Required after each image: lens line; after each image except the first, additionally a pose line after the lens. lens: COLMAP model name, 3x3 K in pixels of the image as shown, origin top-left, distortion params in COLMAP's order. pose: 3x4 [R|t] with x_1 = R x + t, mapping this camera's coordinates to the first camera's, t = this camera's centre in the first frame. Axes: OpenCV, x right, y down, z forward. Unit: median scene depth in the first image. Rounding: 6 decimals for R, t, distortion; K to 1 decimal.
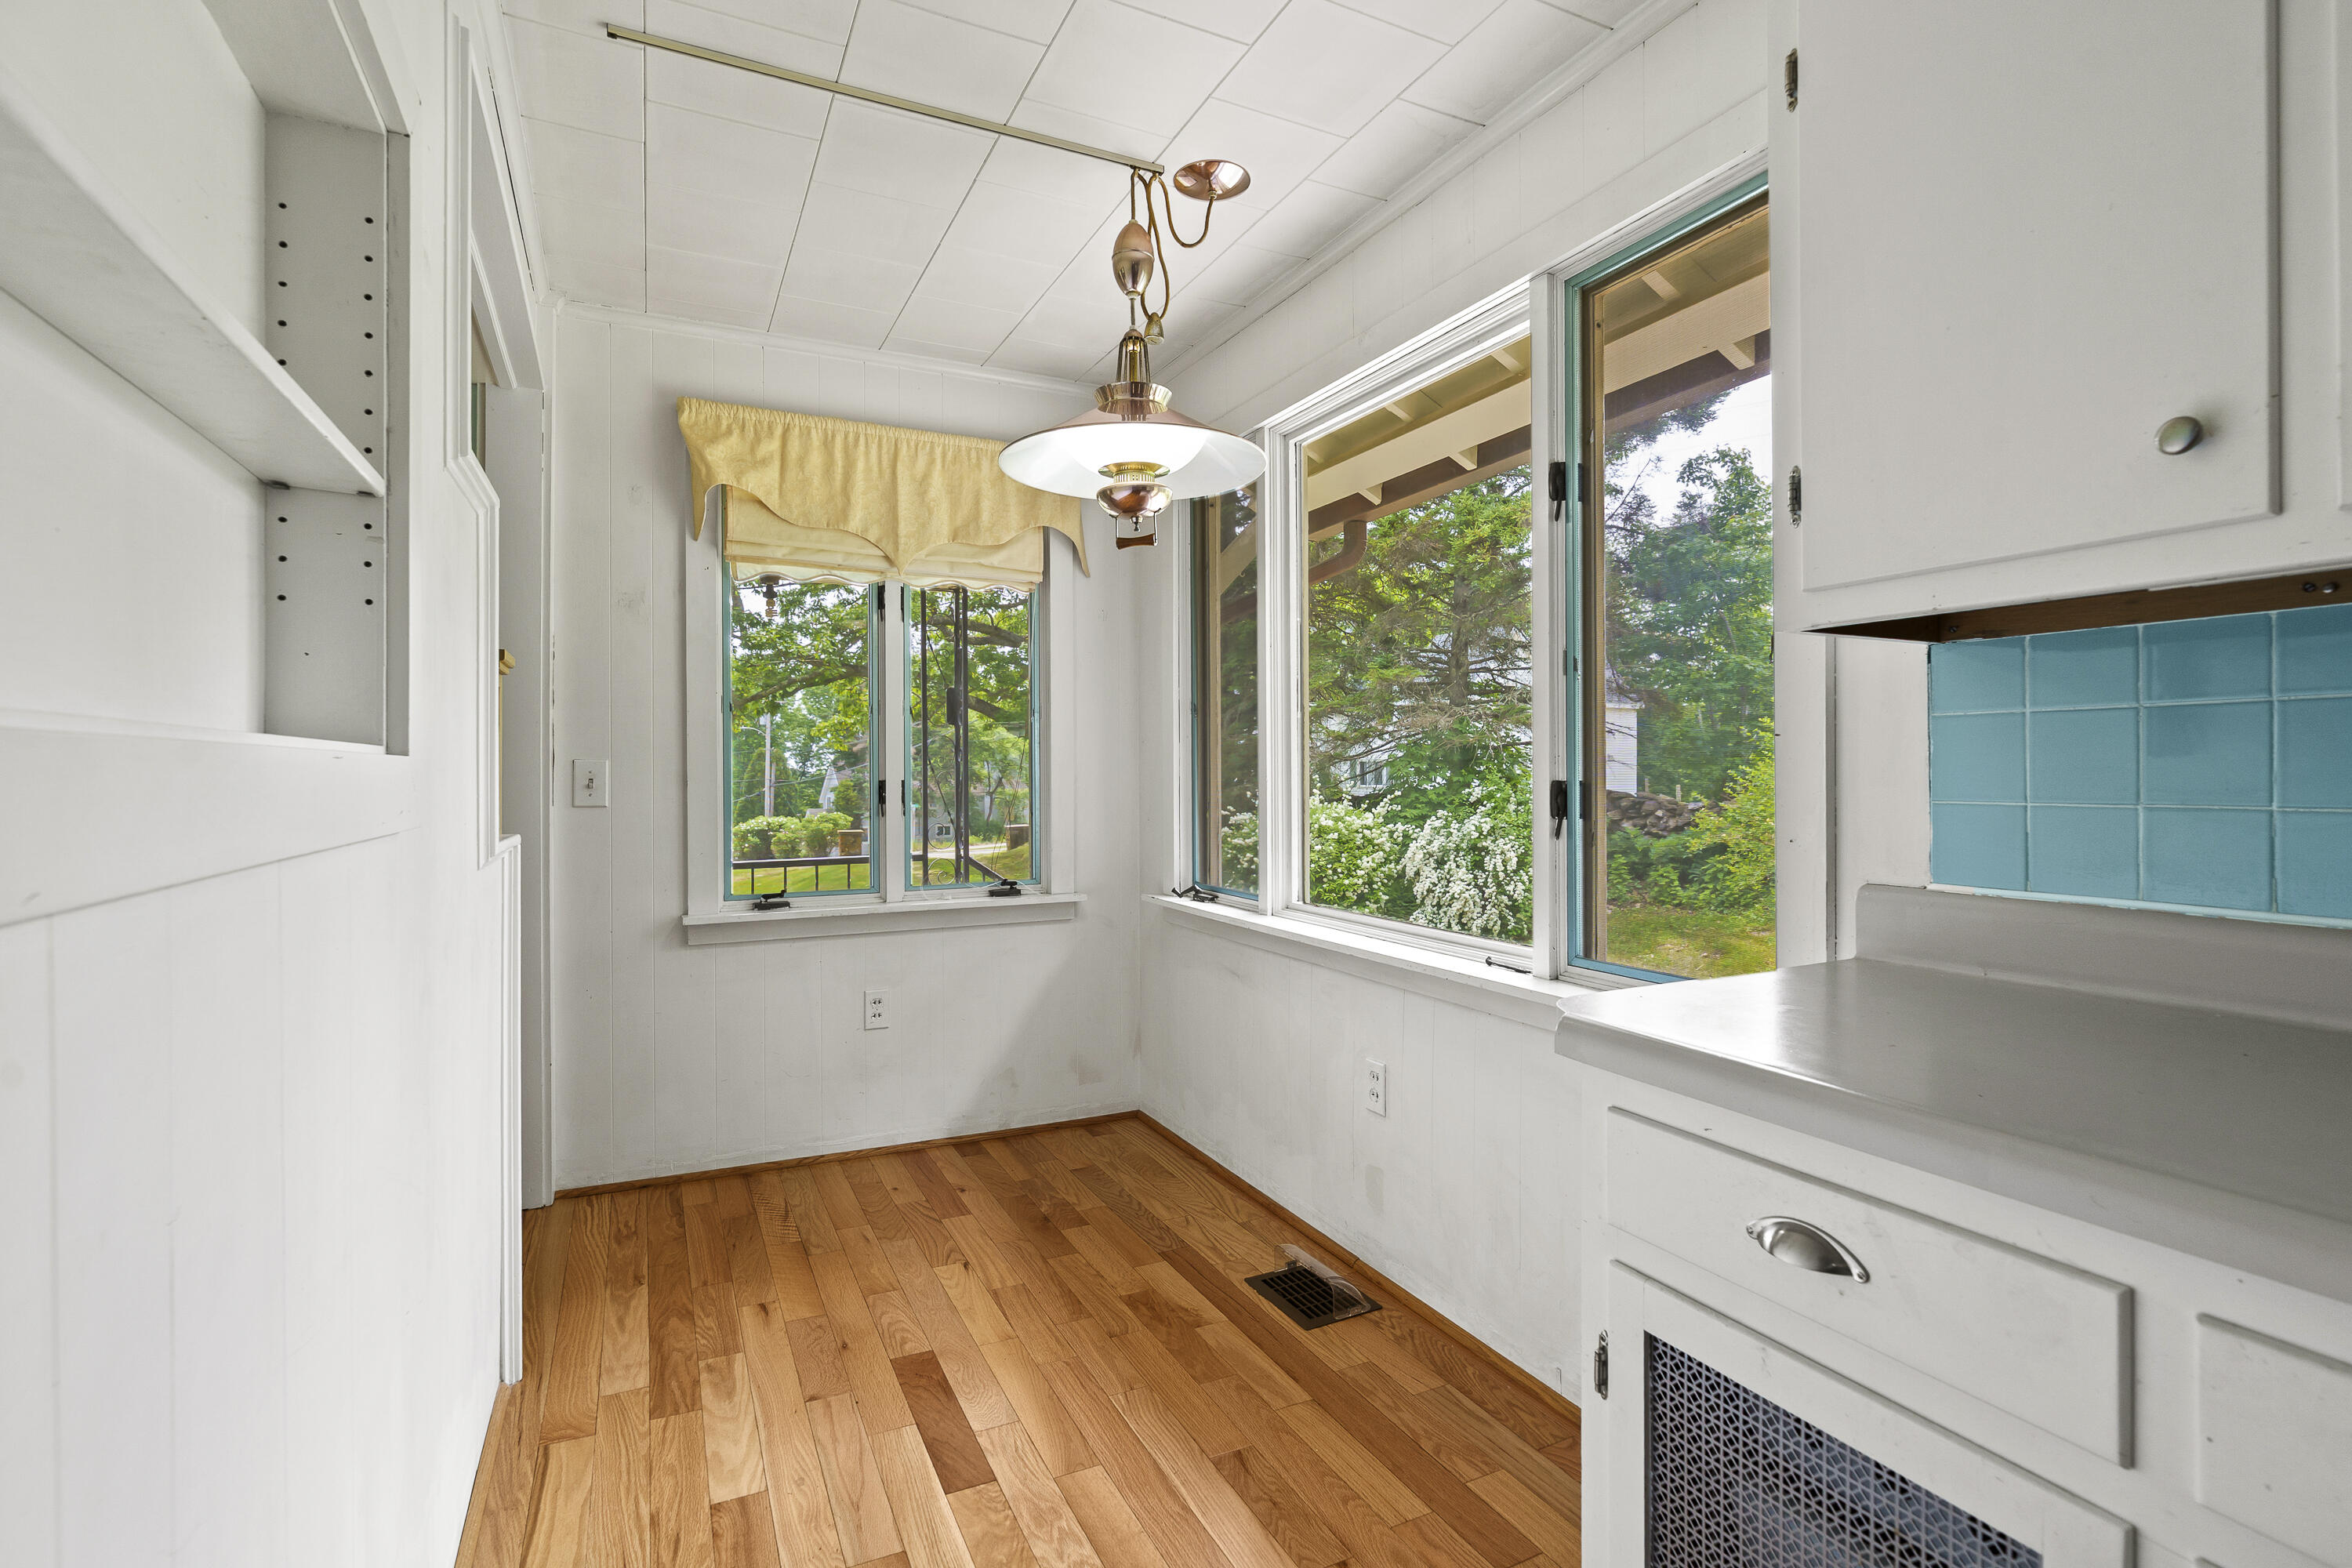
lens RADIAL K [[1093.0, 0, 1171.3], [0, 1093.0, 775.1], [0, 0, 1]] dist [-0.016194, 0.006425]
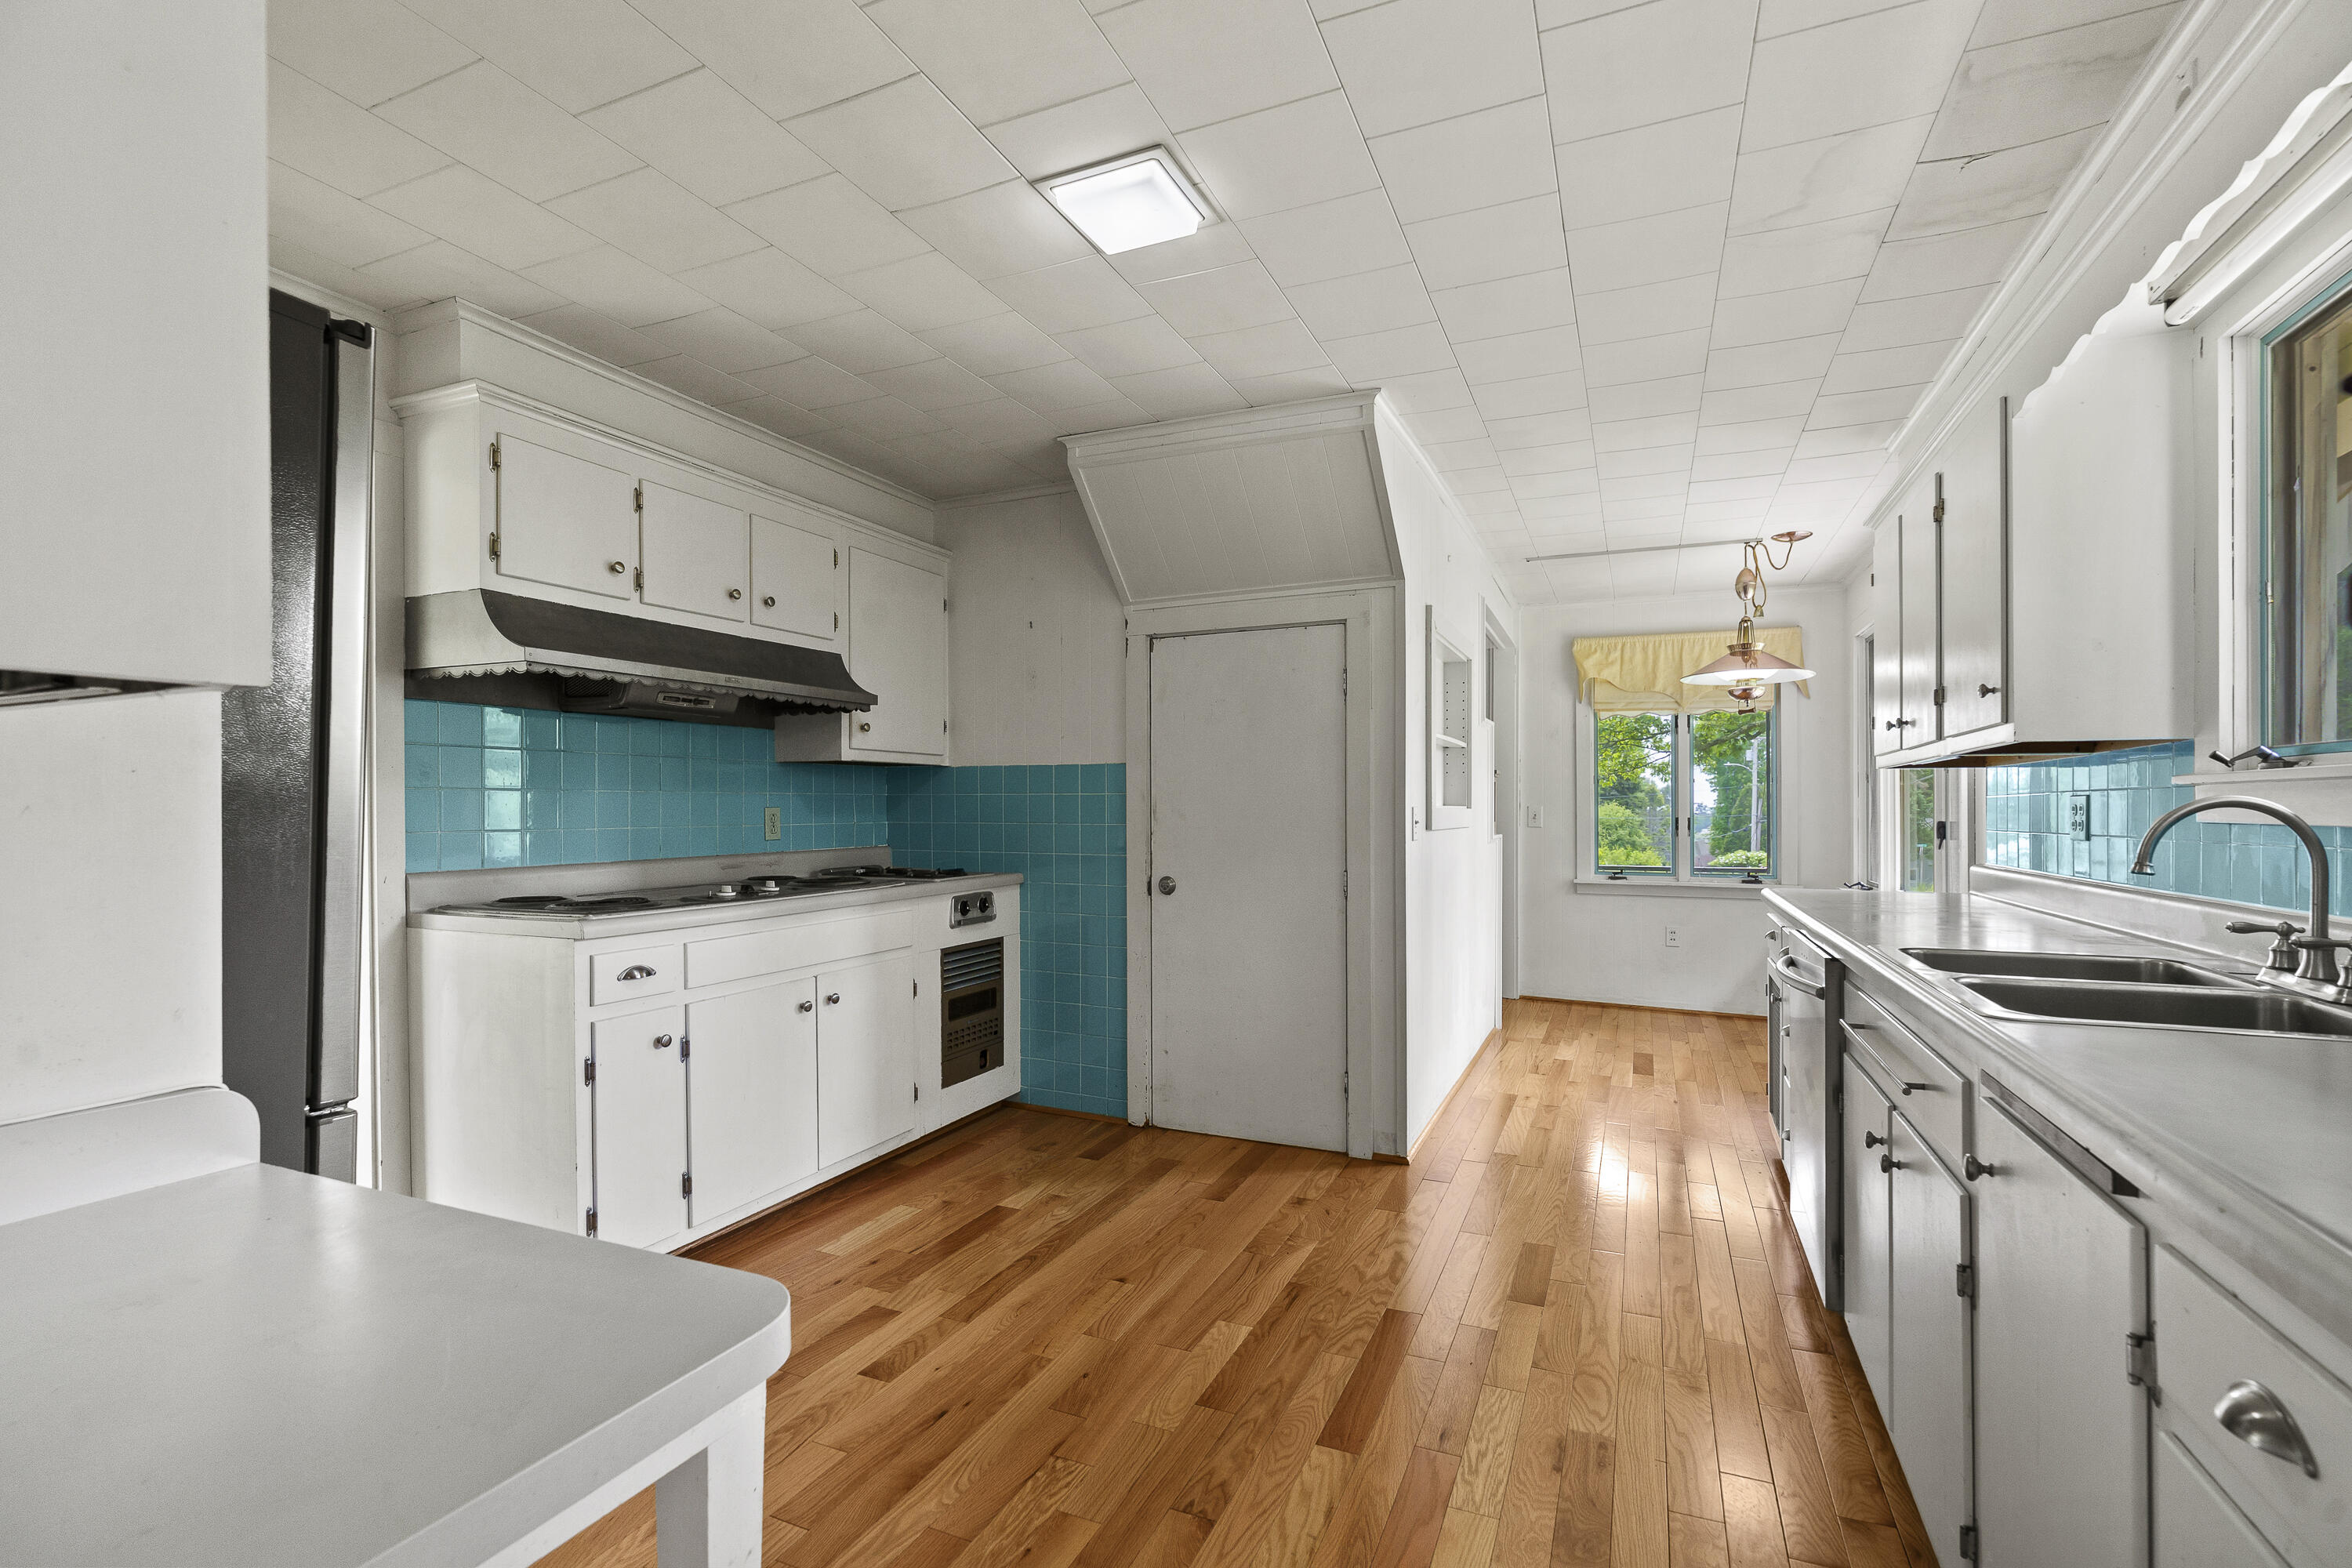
lens RADIAL K [[1081.7, 0, 1169.4], [0, 1081.7, 806.8], [0, 0, 1]] dist [-0.014808, 0.005630]
pose [[0.647872, -0.000062, -0.761749, 0.870636], [-0.002448, 0.999995, -0.002163, -0.010061], [0.761746, 0.003266, 0.647868, -1.311837]]
